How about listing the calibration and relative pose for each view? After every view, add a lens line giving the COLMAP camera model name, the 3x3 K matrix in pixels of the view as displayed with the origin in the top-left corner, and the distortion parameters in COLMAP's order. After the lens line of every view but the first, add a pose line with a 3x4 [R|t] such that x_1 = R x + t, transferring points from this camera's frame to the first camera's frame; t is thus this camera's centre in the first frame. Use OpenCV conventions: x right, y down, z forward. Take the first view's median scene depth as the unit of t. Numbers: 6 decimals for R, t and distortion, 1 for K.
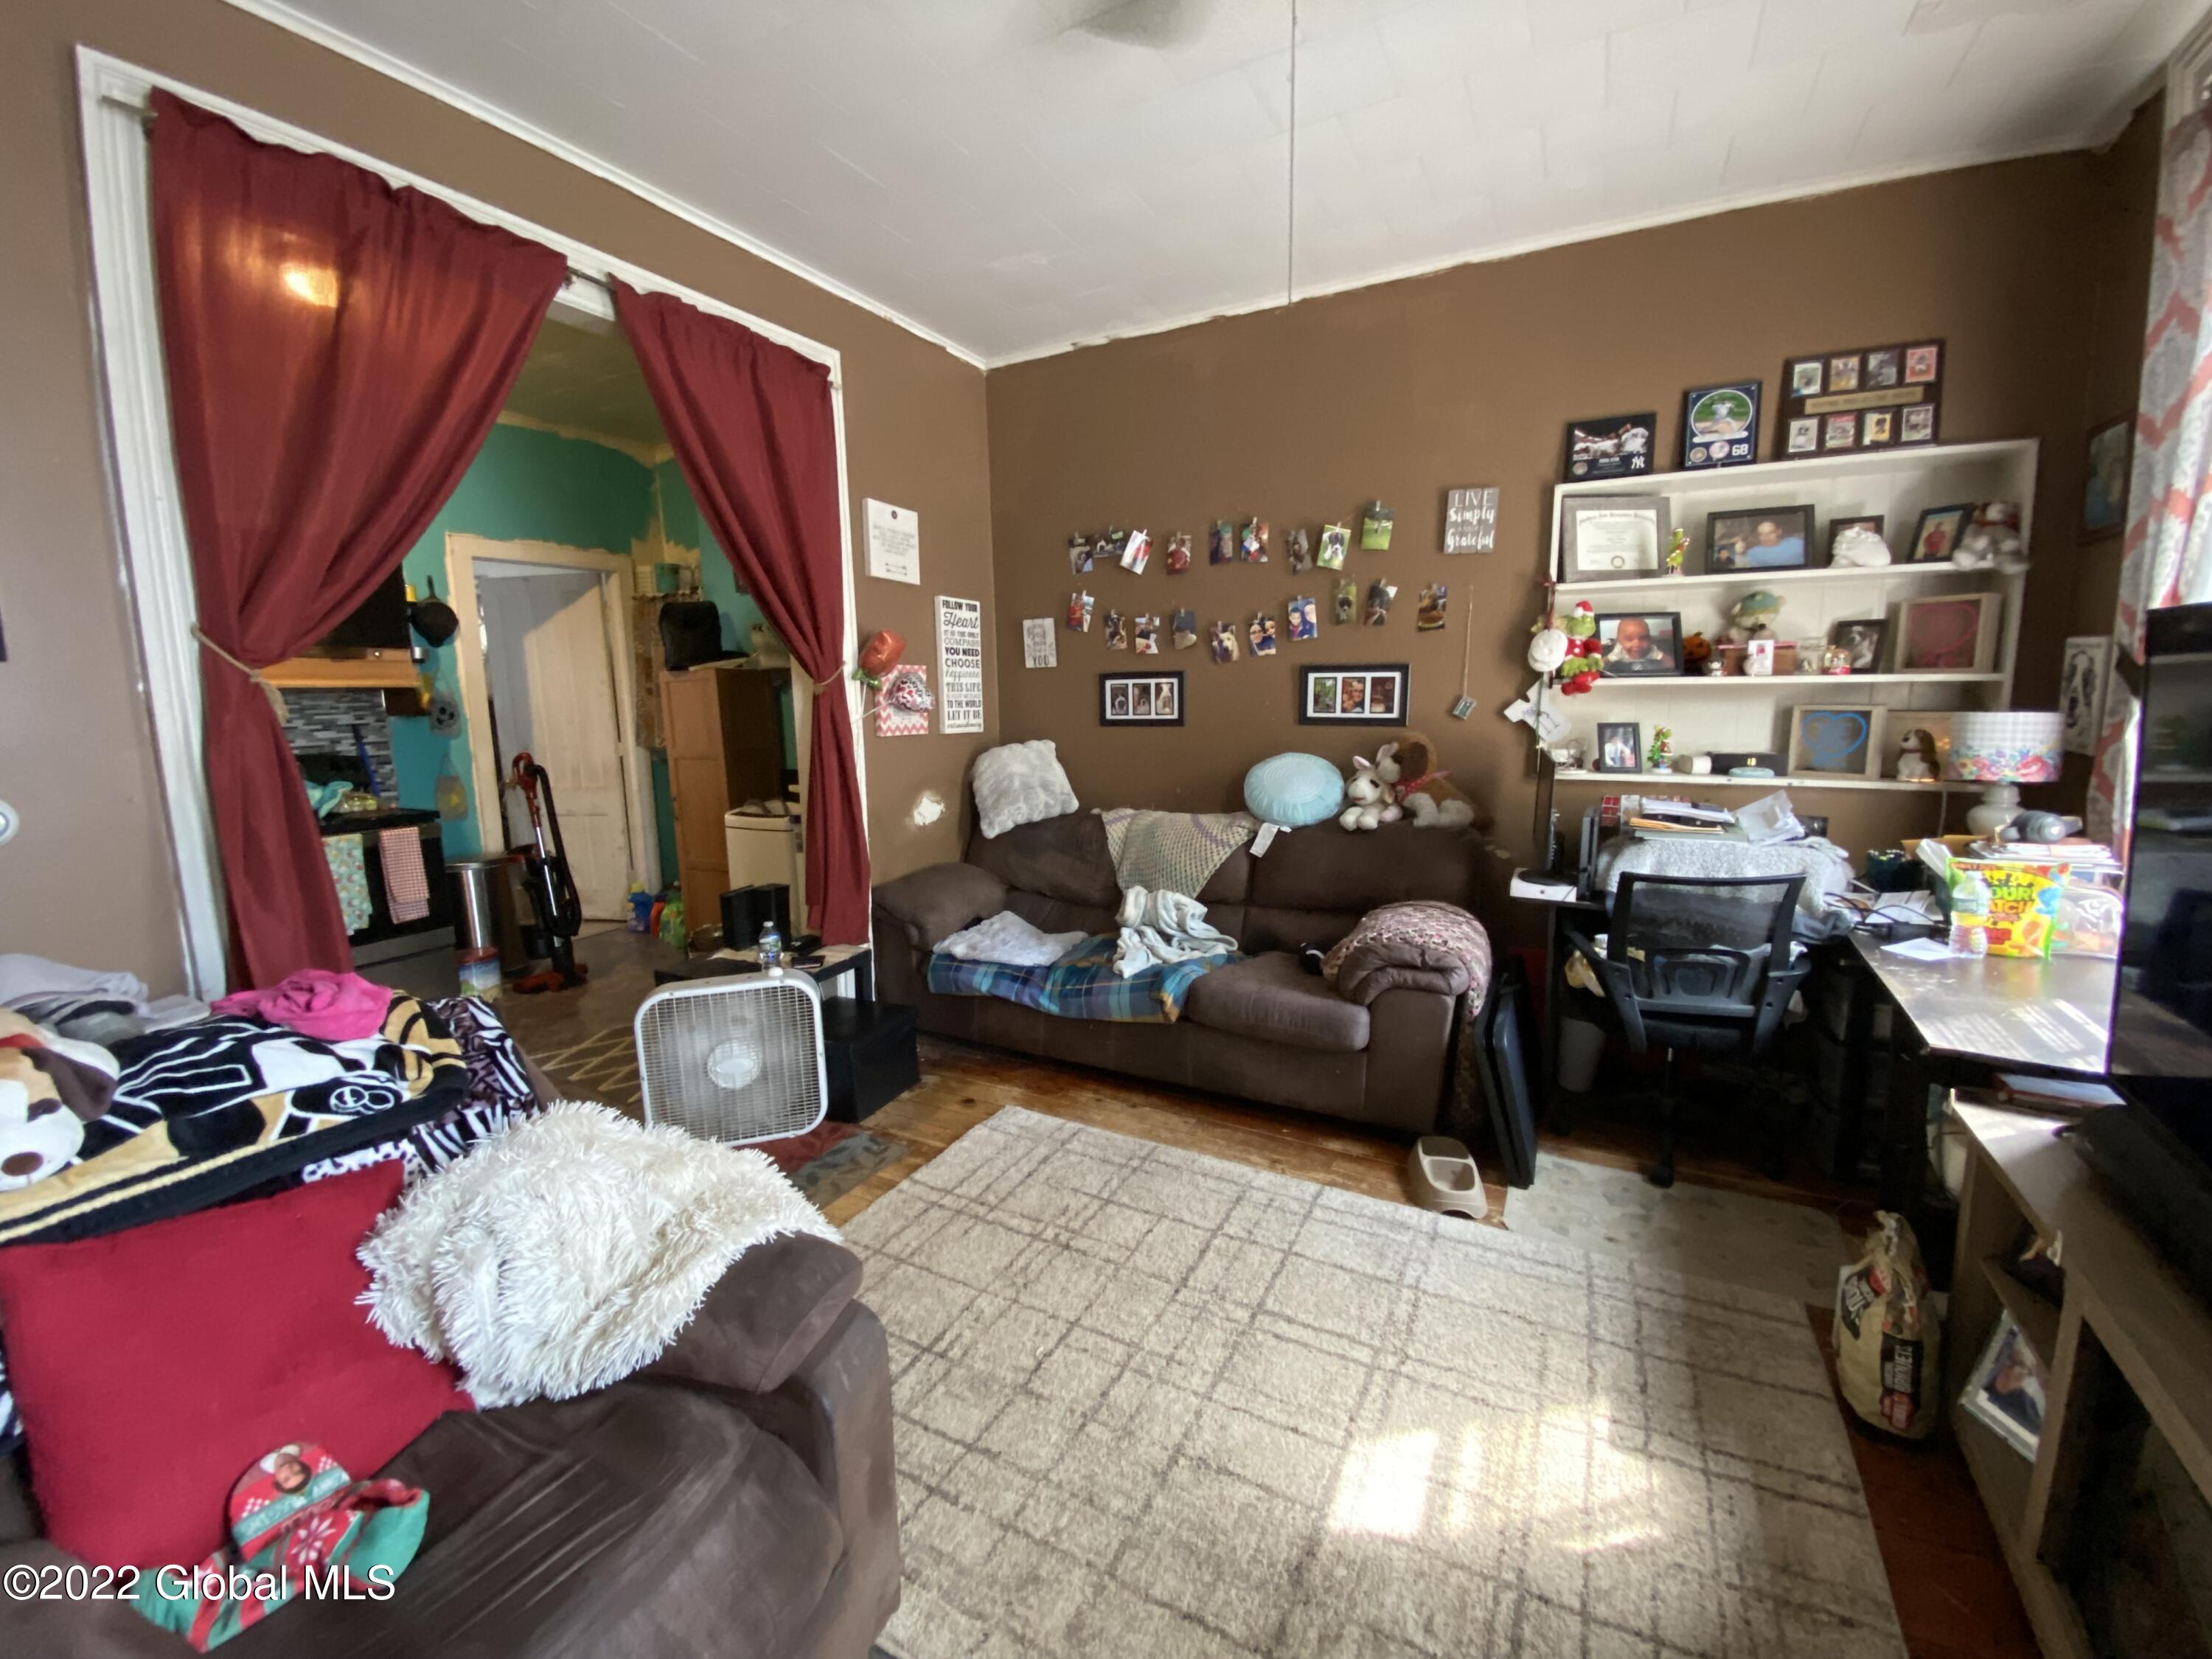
lens RADIAL K [[940.1, 0, 1106.0], [0, 940.1, 829.5], [0, 0, 1]] dist [-0.002774, -0.000465]
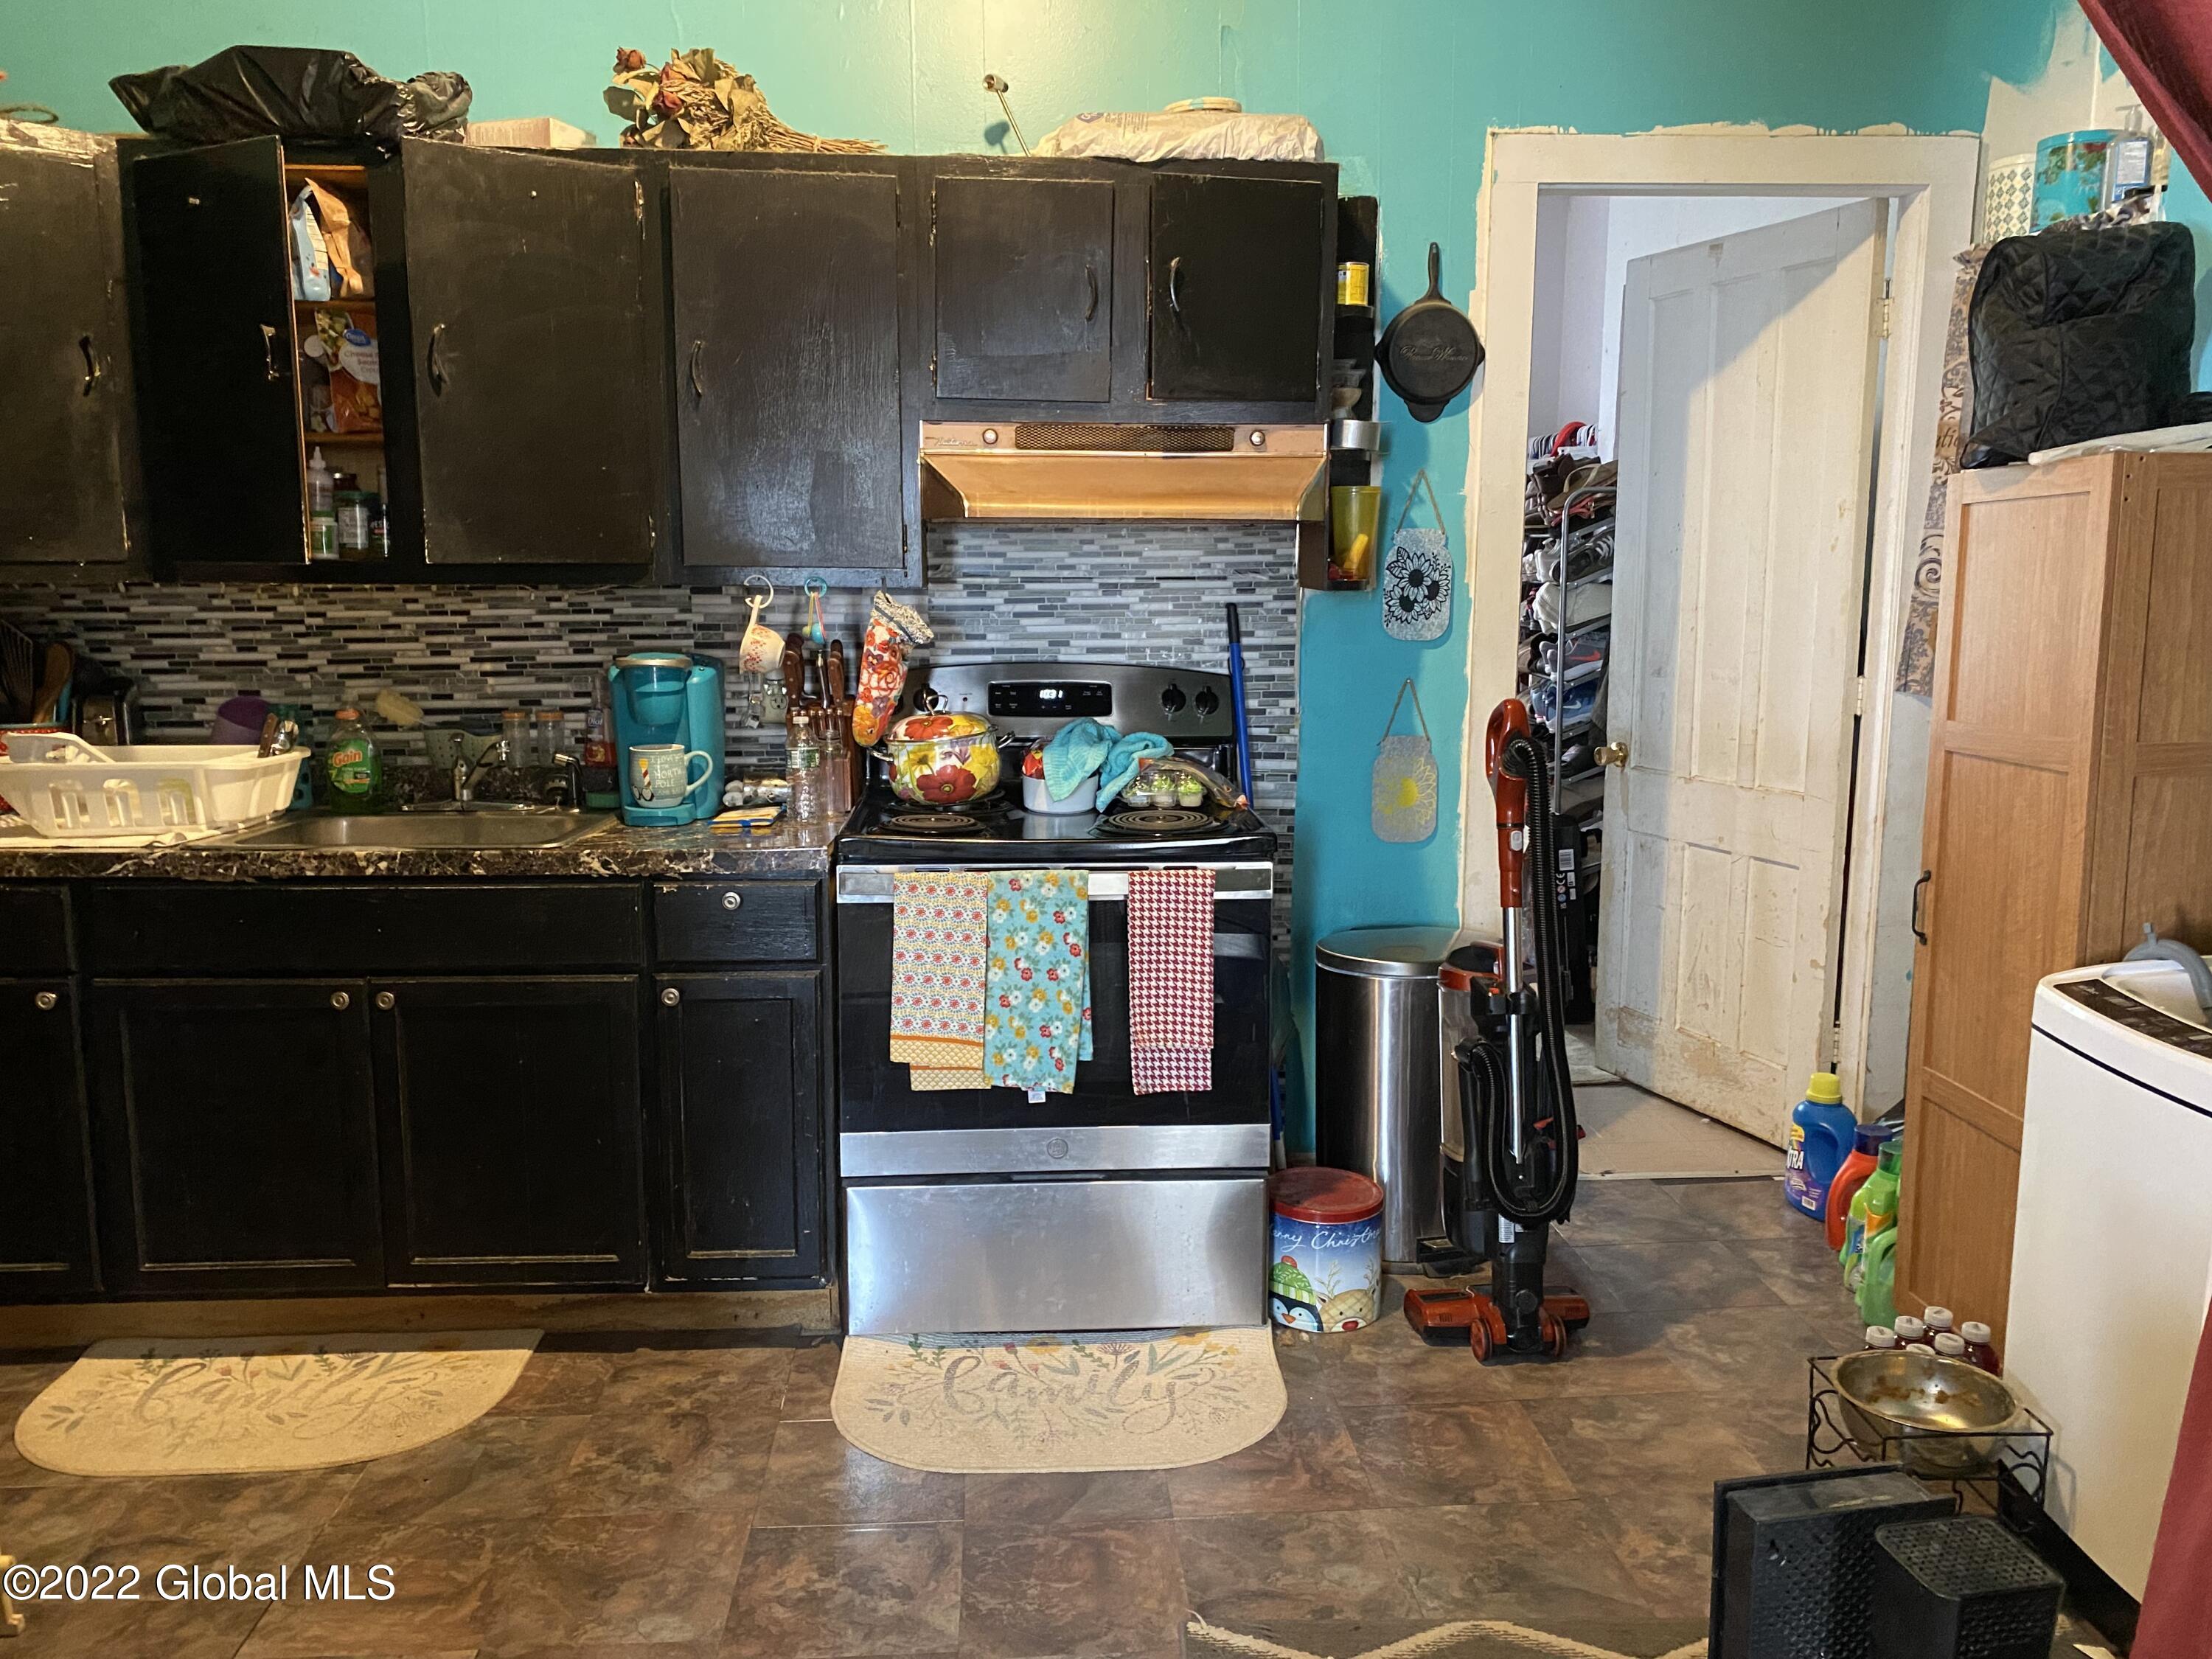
lens RADIAL K [[1709.1, 0, 1106.0], [0, 1709.1, 829.5], [0, 0, 1]] dist [-0.005227, 0.000588]
pose [[0.509227, 0.143955, -0.848507, -0.131703], [-0.135481, 0.987028, 0.086148, -0.065758], [0.849901, 0.071088, 0.522125, 0.516106]]
